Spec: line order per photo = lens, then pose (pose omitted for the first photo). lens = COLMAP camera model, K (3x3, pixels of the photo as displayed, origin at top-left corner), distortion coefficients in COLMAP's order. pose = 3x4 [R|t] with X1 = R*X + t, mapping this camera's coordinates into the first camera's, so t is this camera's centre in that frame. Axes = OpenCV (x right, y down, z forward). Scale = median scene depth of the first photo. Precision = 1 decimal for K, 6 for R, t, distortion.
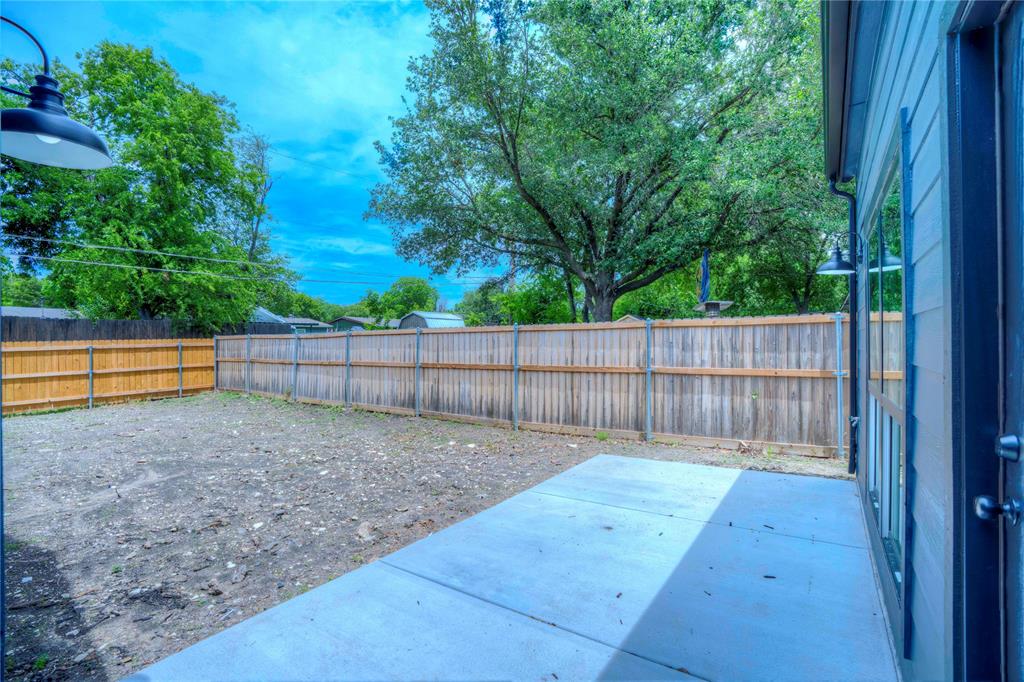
lens RADIAL K [[478.1, 0, 508.7], [0, 478.1, 340.0], [0, 0, 1]] dist [-0.055205, 0.017439]
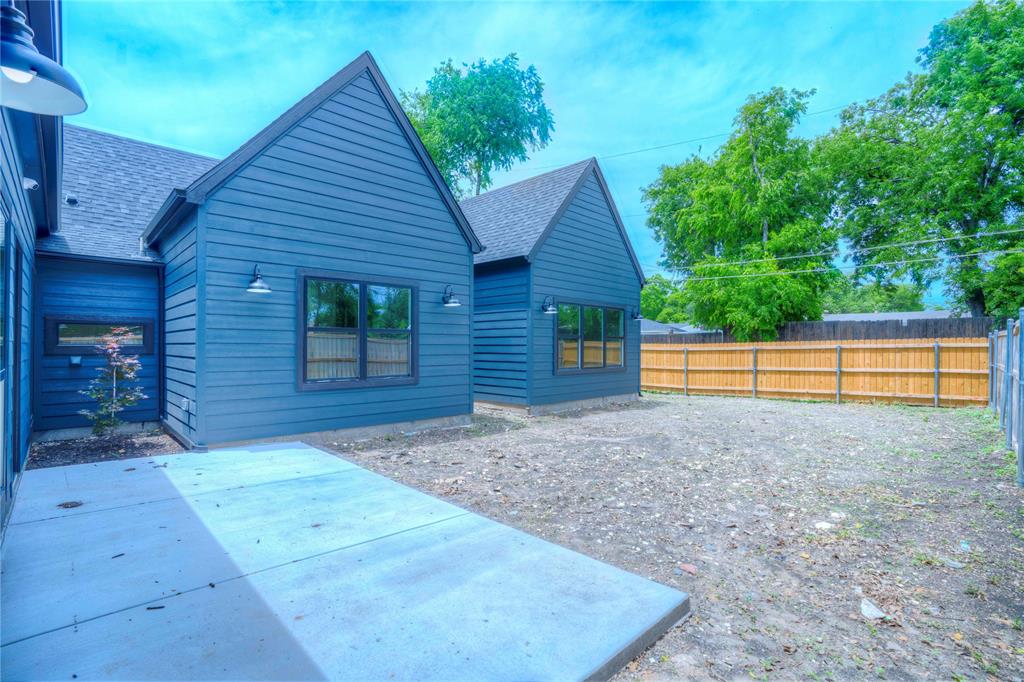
lens RADIAL K [[478.1, 0, 507.2], [0, 478.1, 343.7], [0, 0, 1]] dist [-0.055205, 0.017439]
pose [[-0.201494, 0.001075, -0.979489, 0.302062], [-0.002157, 0.999996, 0.001541, 0.008331], [0.979487, 0.002424, -0.201491, 0.446518]]
